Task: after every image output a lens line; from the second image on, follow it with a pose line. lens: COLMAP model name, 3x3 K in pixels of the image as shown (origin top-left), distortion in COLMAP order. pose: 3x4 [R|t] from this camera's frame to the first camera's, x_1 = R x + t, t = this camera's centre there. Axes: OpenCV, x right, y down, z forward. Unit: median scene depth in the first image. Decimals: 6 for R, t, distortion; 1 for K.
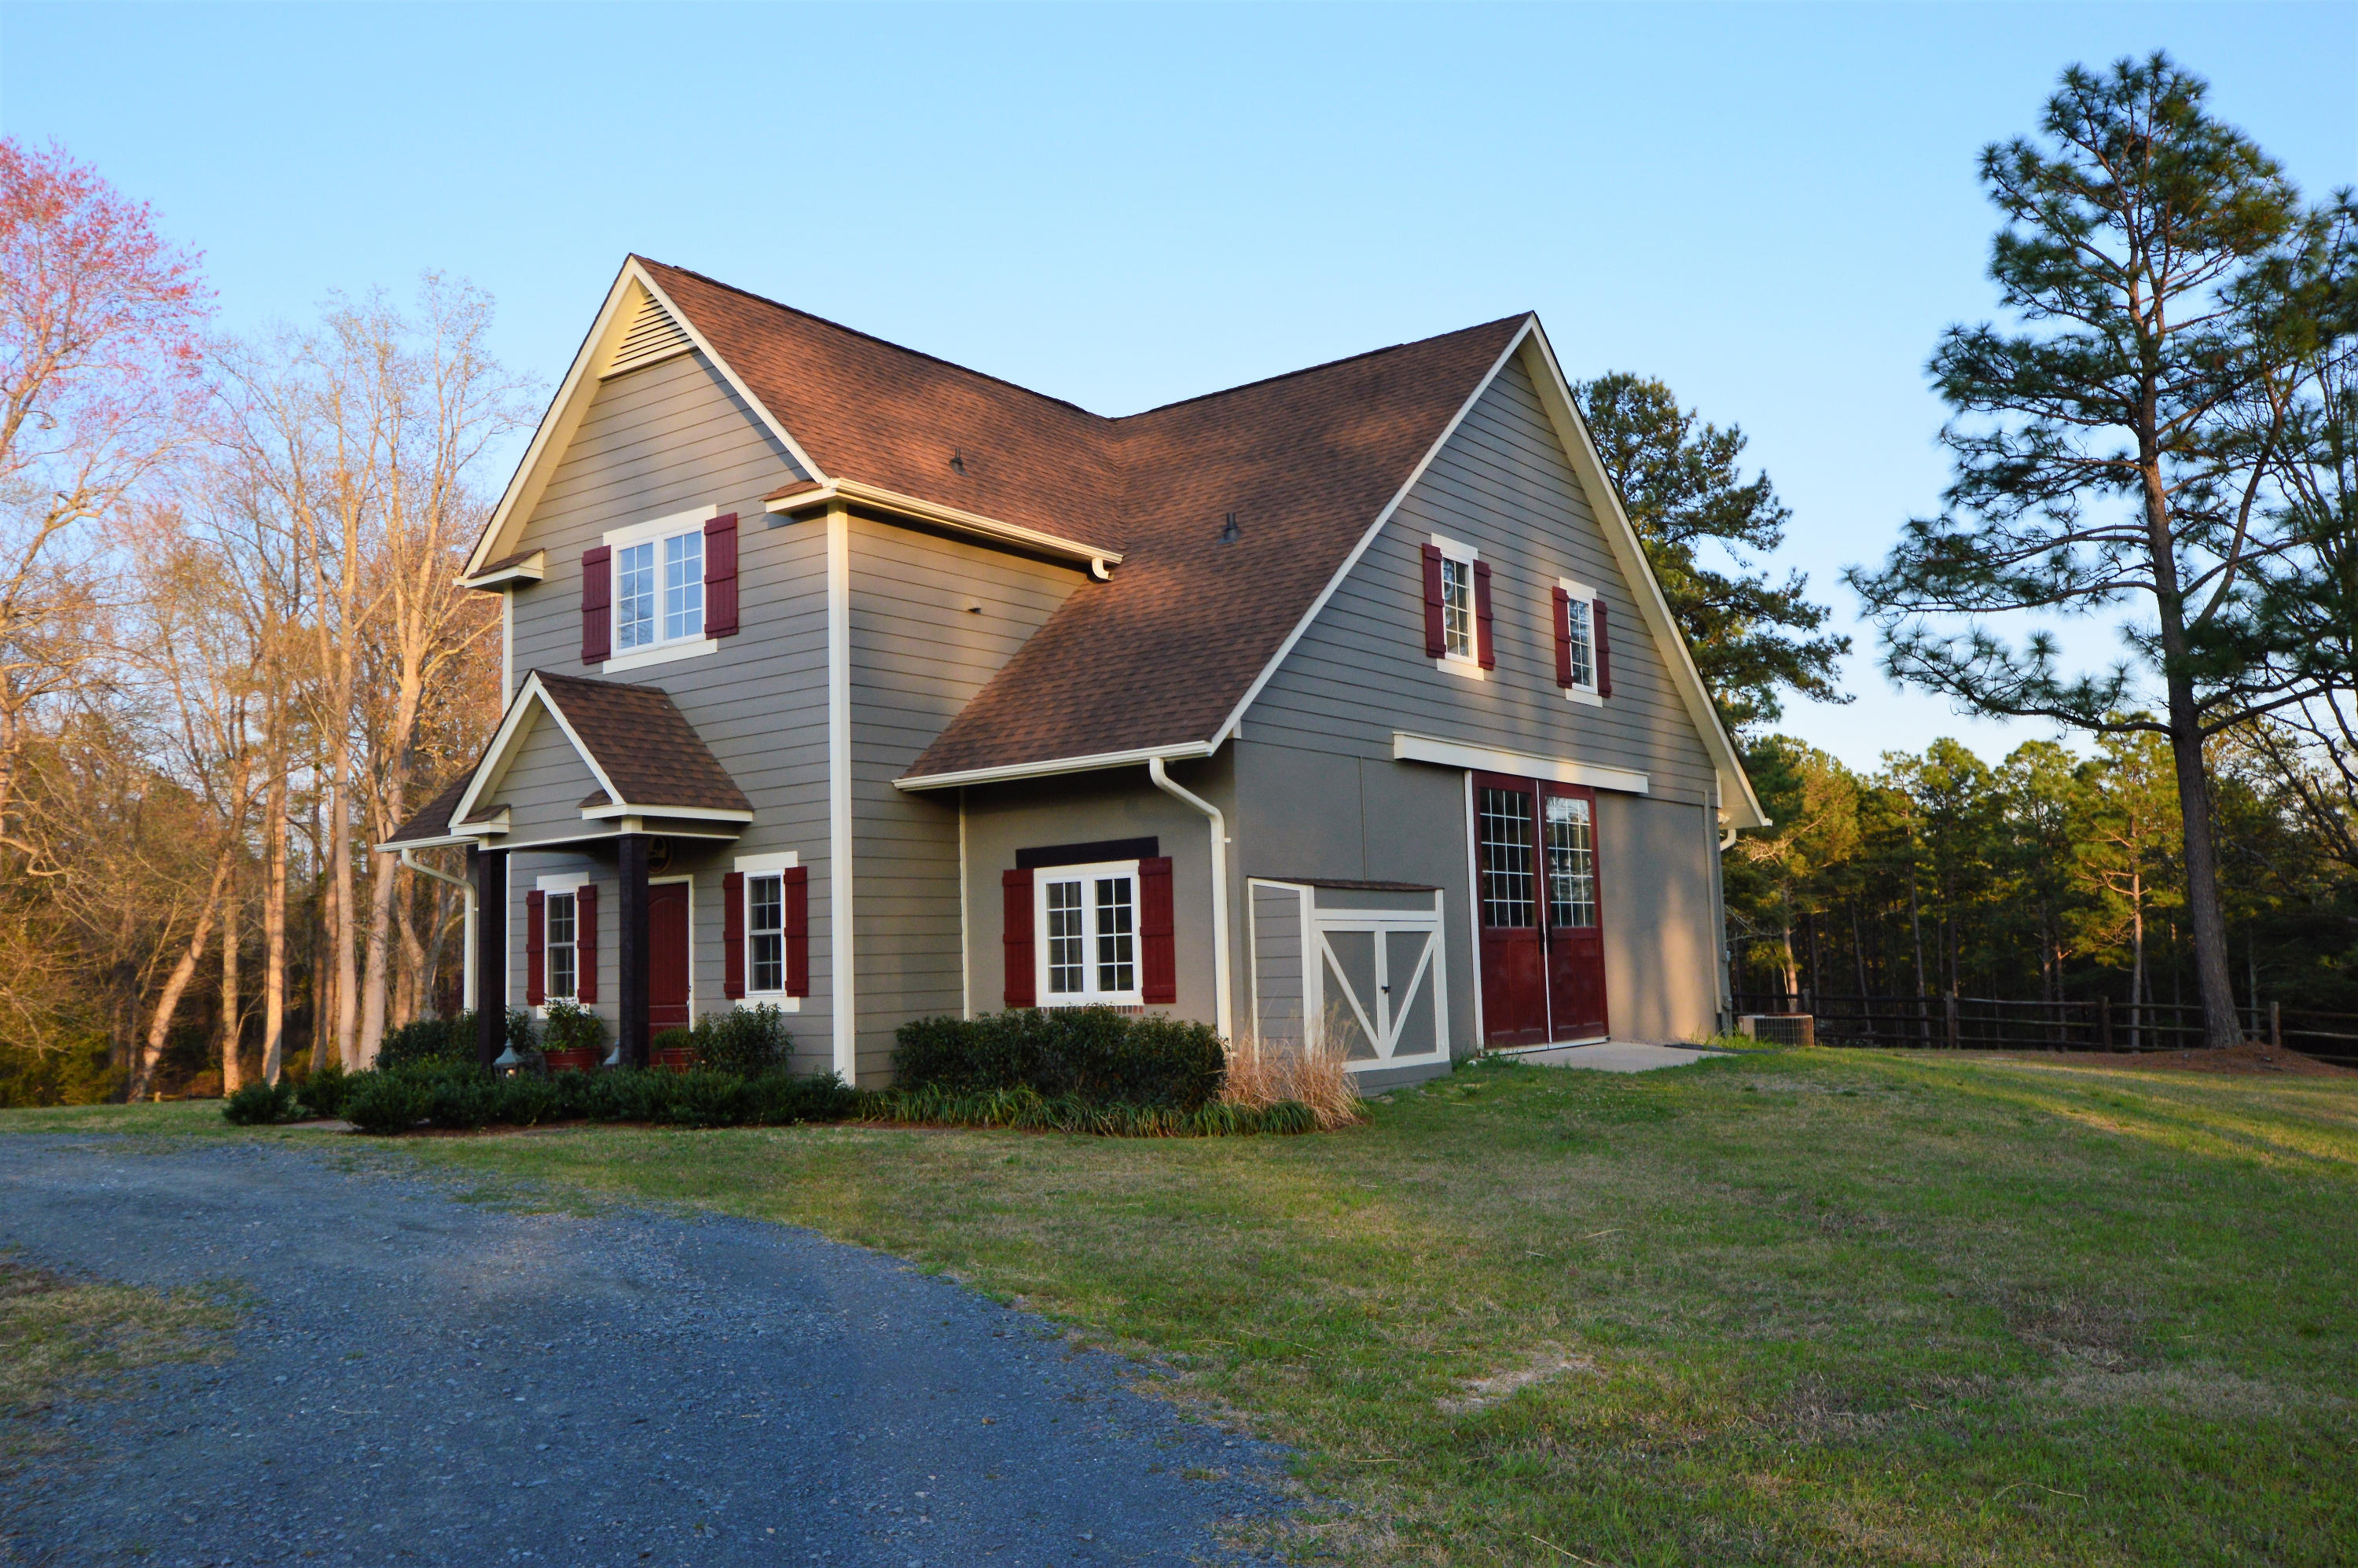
lens RADIAL K [[1886.1, 0, 1179.0], [0, 1886.1, 784.0], [0, 0, 1]] dist [0.011282, 0.004712]
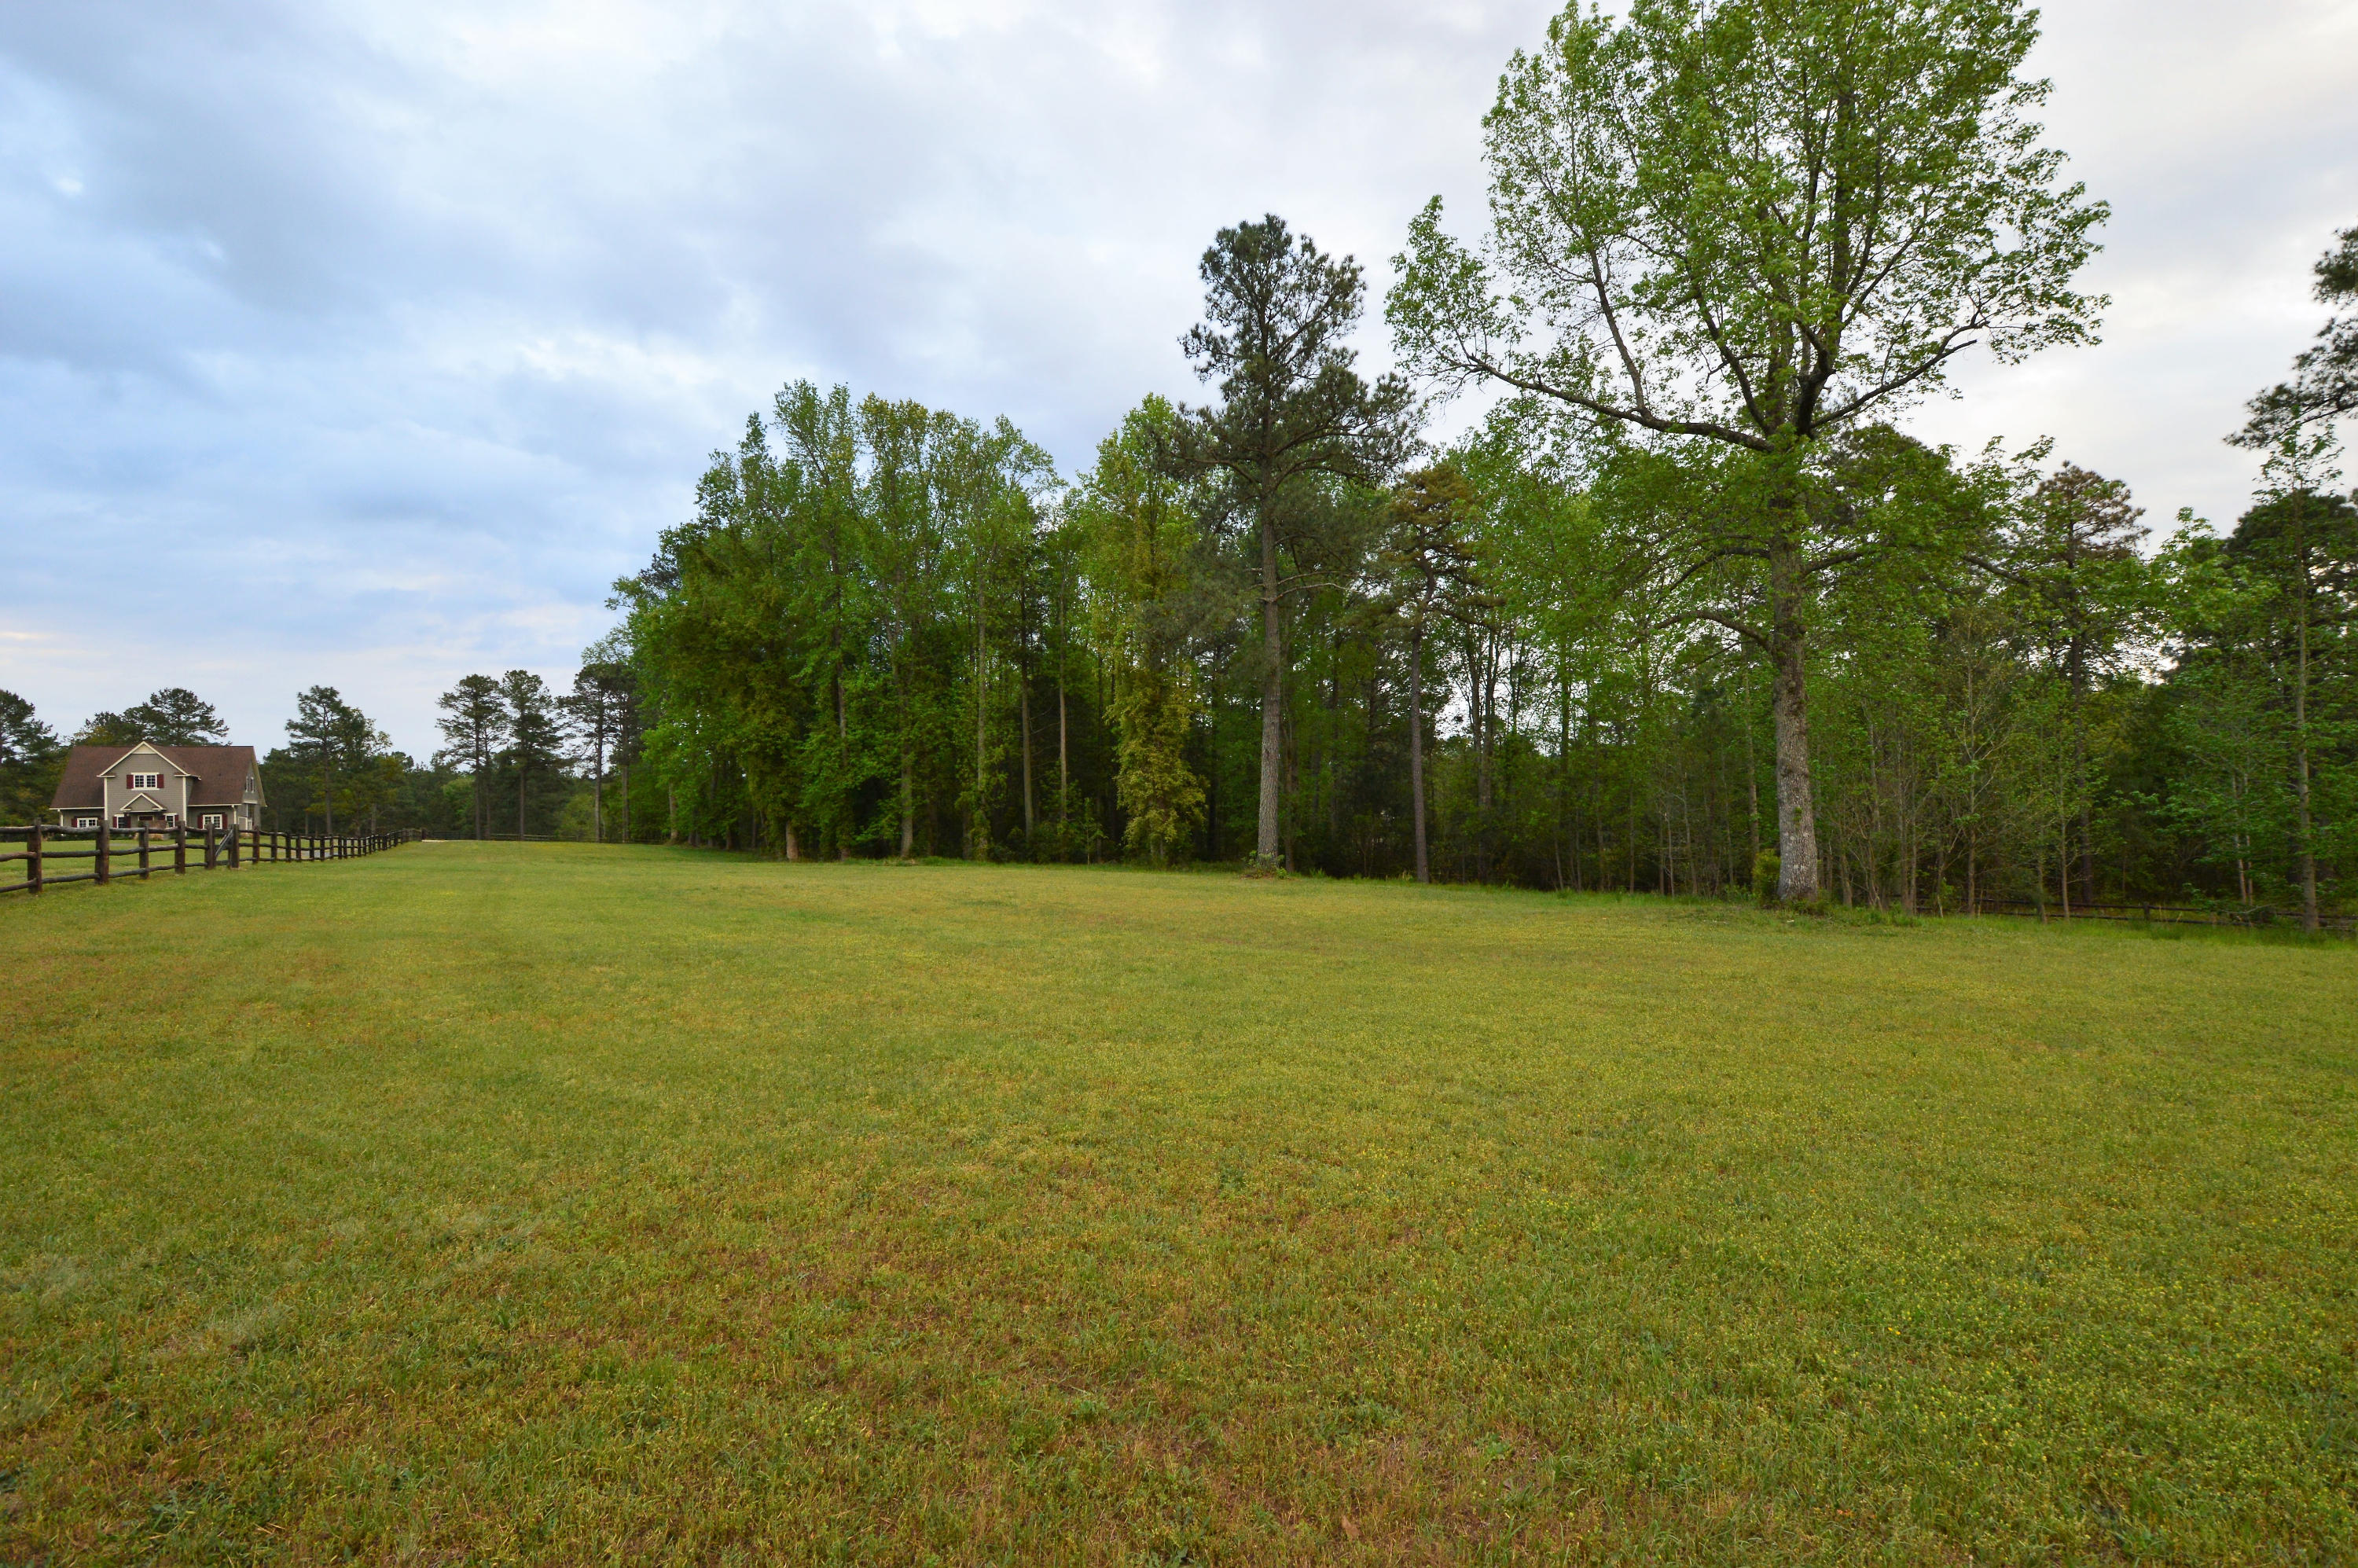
lens RADIAL K [[1050.6, 0, 1190.8], [0, 1050.6, 785.4], [0, 0, 1]] dist [0.001971, -0.020318]
pose [[0.327787, 0.034848, 0.944109, -3.221719], [-0.076431, 0.997022, -0.010265, -0.411285], [-0.941655, -0.068794, 0.329474, -5.092360]]
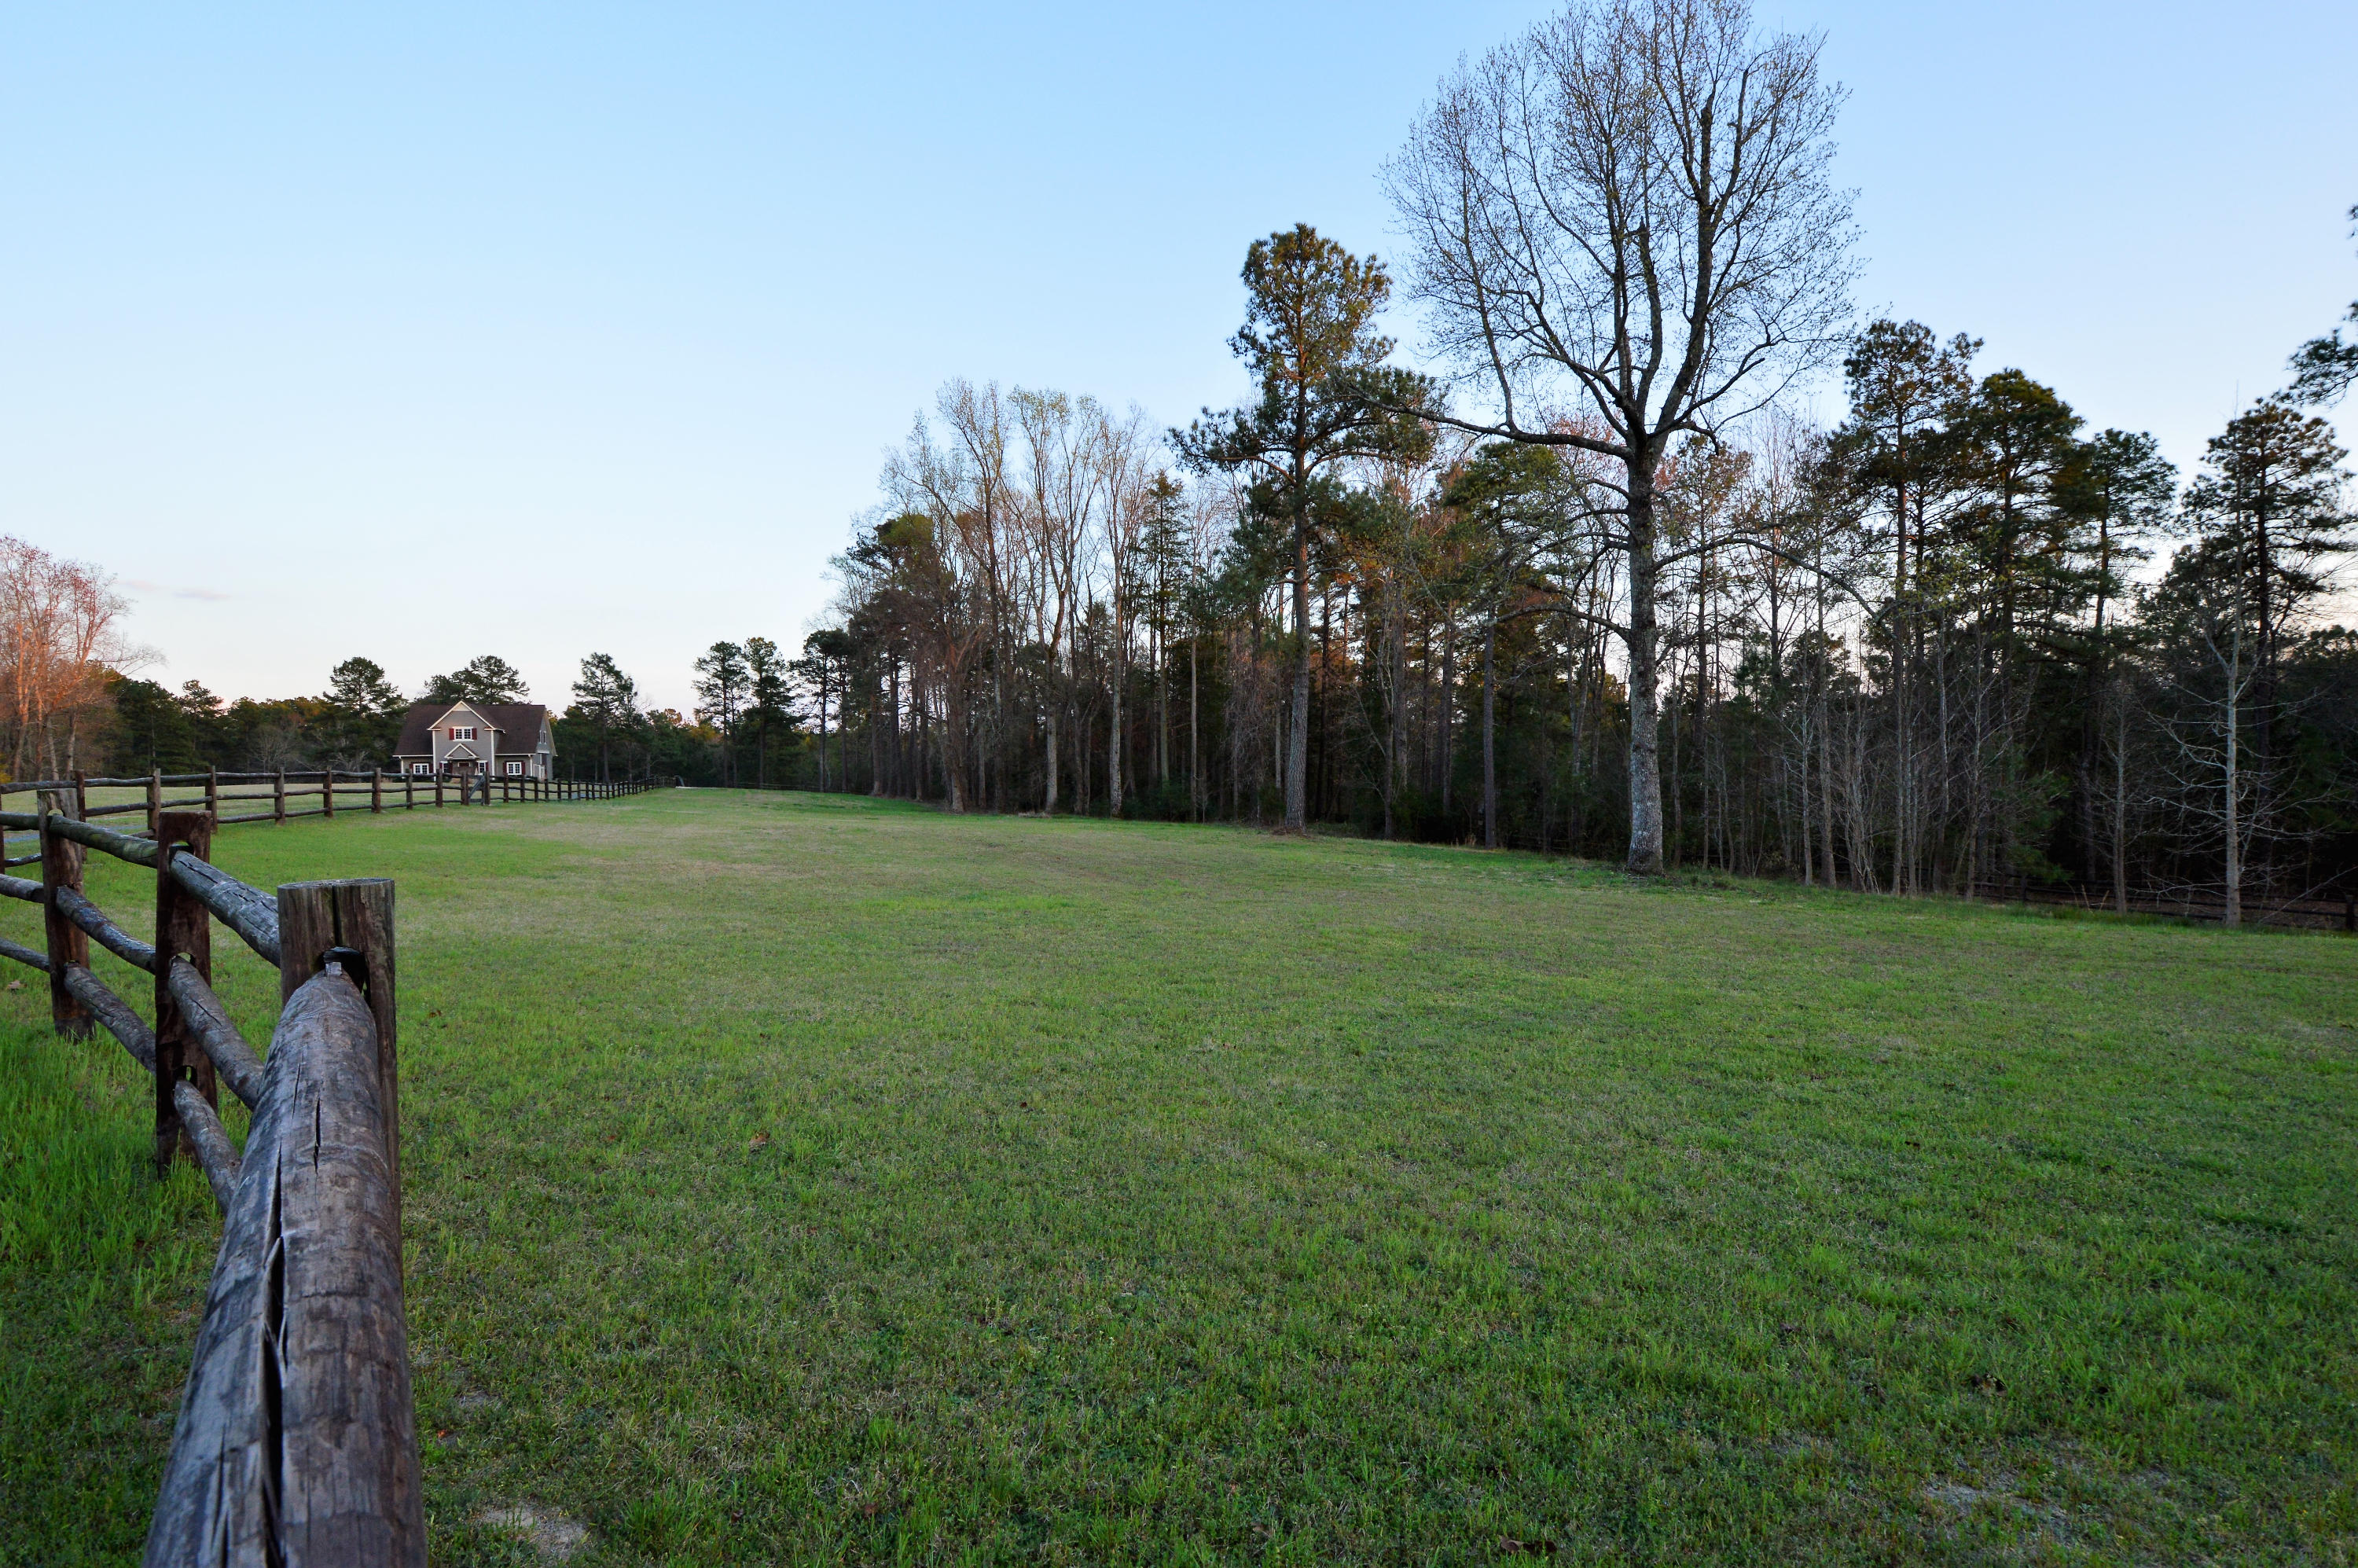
lens RADIAL K [[1054.4, 0, 1179.0], [0, 1054.4, 784.0], [0, 0, 1]] dist [0.001178, -0.019685]
pose [[0.513882, 0.006799, 0.857834, -3.278954], [-0.087367, 0.995184, 0.044449, -0.439716], [-0.853400, -0.097788, 0.512001, -5.394644]]
